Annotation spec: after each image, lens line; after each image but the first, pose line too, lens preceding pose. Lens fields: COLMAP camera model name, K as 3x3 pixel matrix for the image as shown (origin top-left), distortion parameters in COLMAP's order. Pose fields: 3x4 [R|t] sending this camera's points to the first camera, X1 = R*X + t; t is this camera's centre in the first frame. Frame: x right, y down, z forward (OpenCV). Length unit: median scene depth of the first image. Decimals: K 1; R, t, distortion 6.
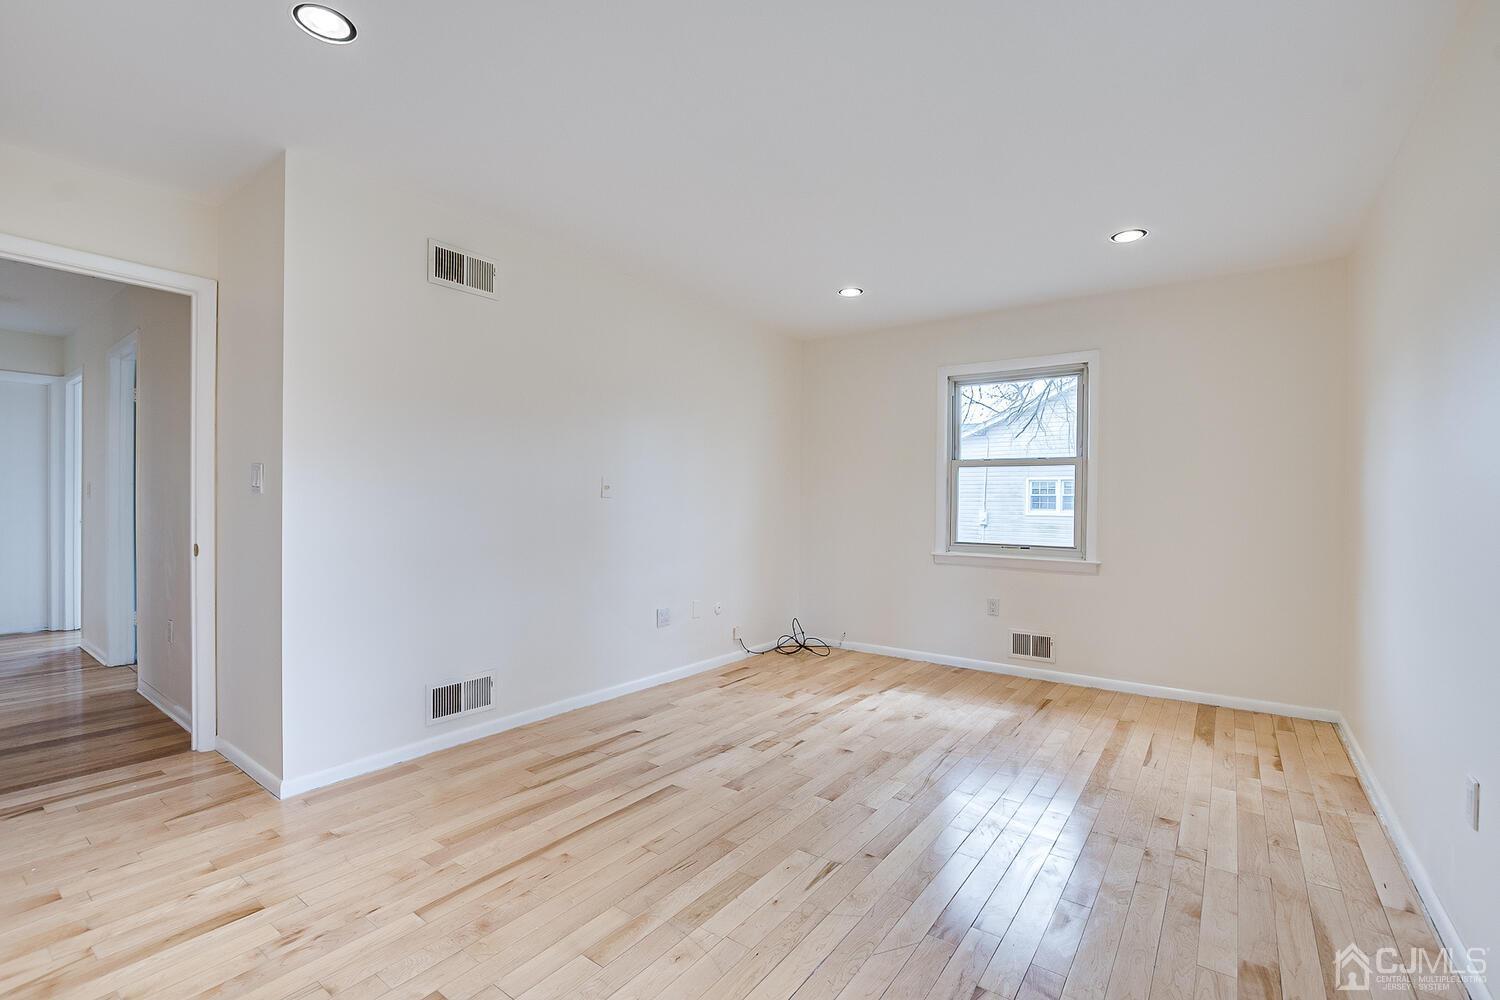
lens RADIAL K [[658.8, 0, 747.3], [0, 658.8, 505.5], [0, 0, 1]] dist [-0.021688, -0.000405]
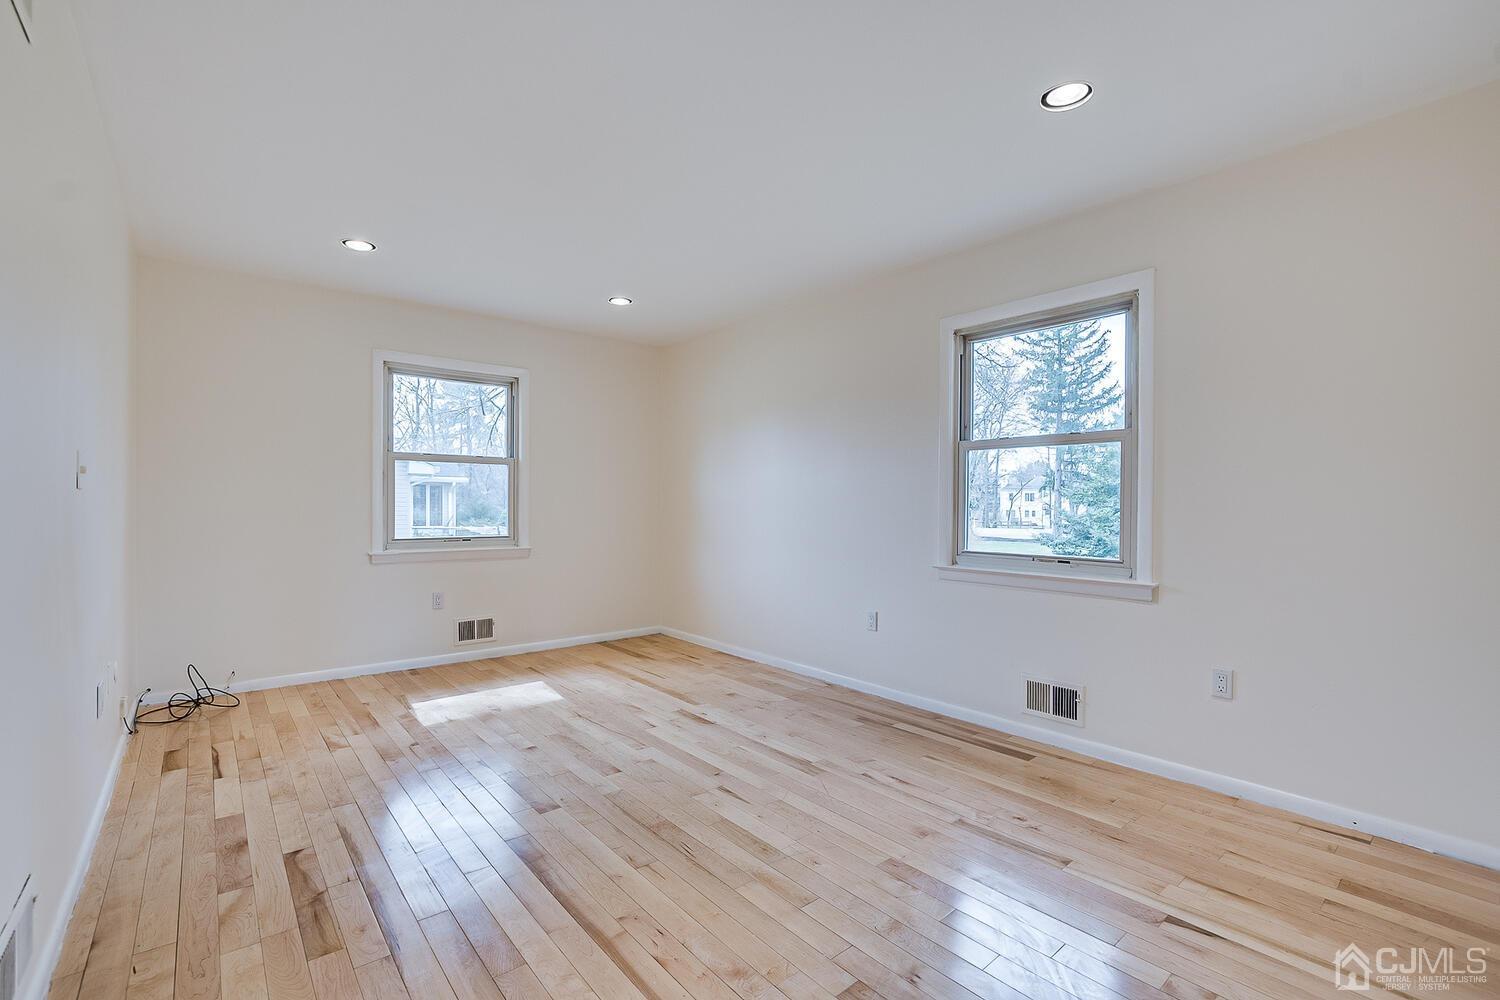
lens RADIAL K [[658.8, 0, 747.3], [0, 658.8, 505.5], [0, 0, 1]] dist [-0.021688, -0.000405]
pose [[0.231881, -0.012145, 0.972668, -0.546053], [-0.000590, 0.999920, 0.012626, -0.005349], [-0.972744, -0.003501, 0.231855, 0.335030]]
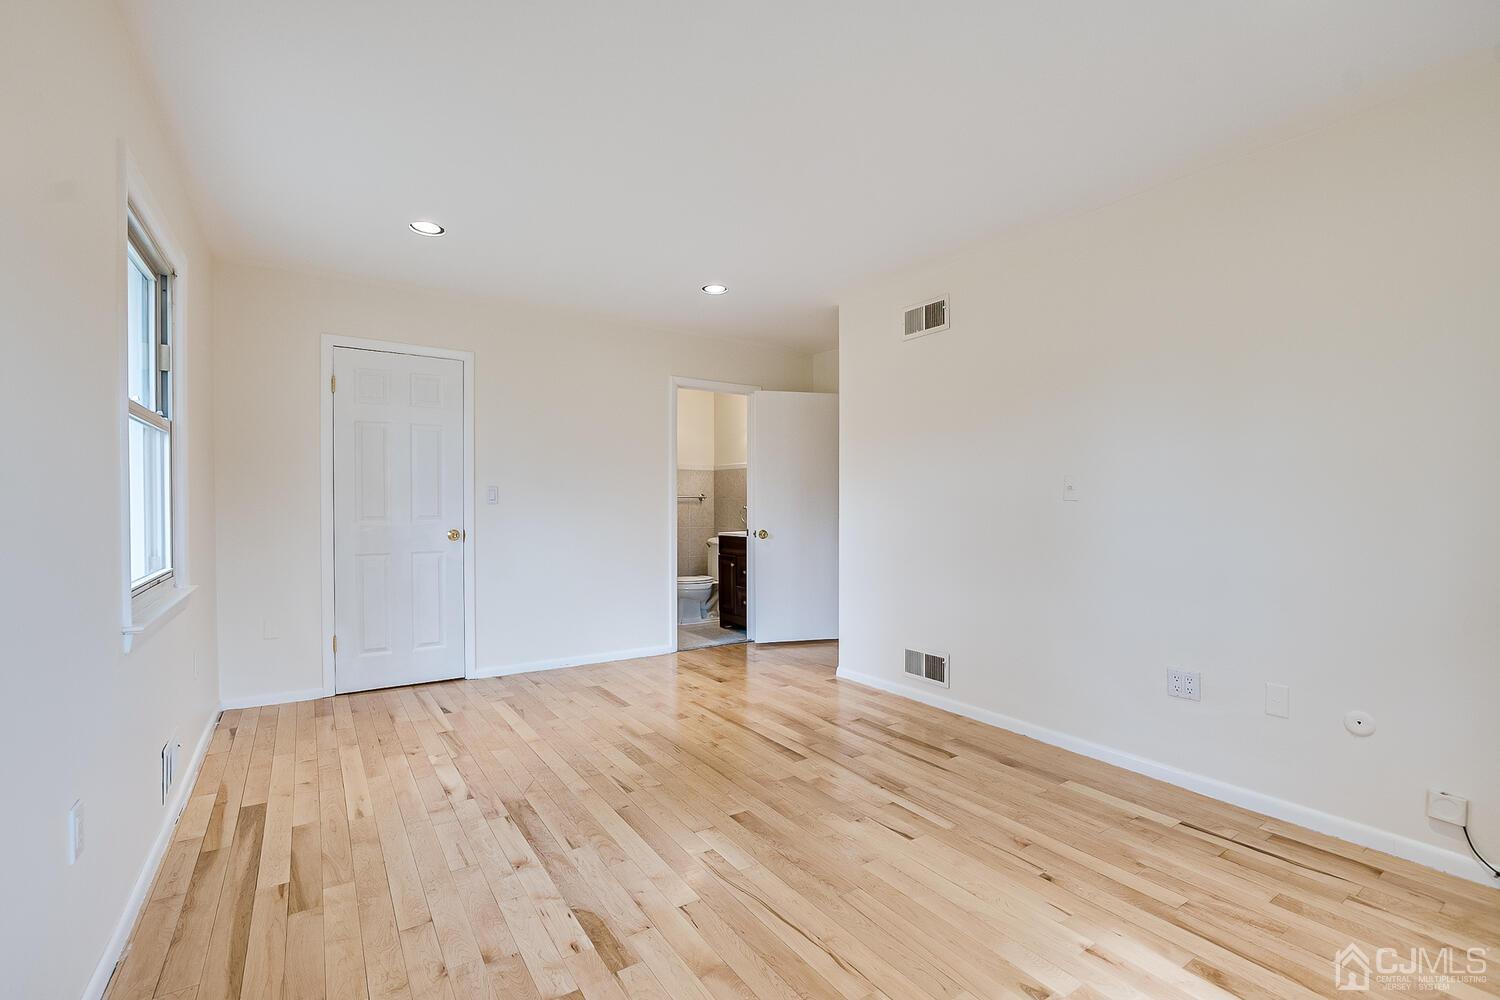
lens RADIAL K [[658.8, 0, 747.3], [0, 658.8, 505.5], [0, 0, 1]] dist [-0.021688, -0.000405]
pose [[-0.331739, -0.003671, -0.943364, 0.637640], [-0.009102, 0.999958, -0.000691, -0.003039], [0.943327, 0.008357, -0.331759, 0.828259]]
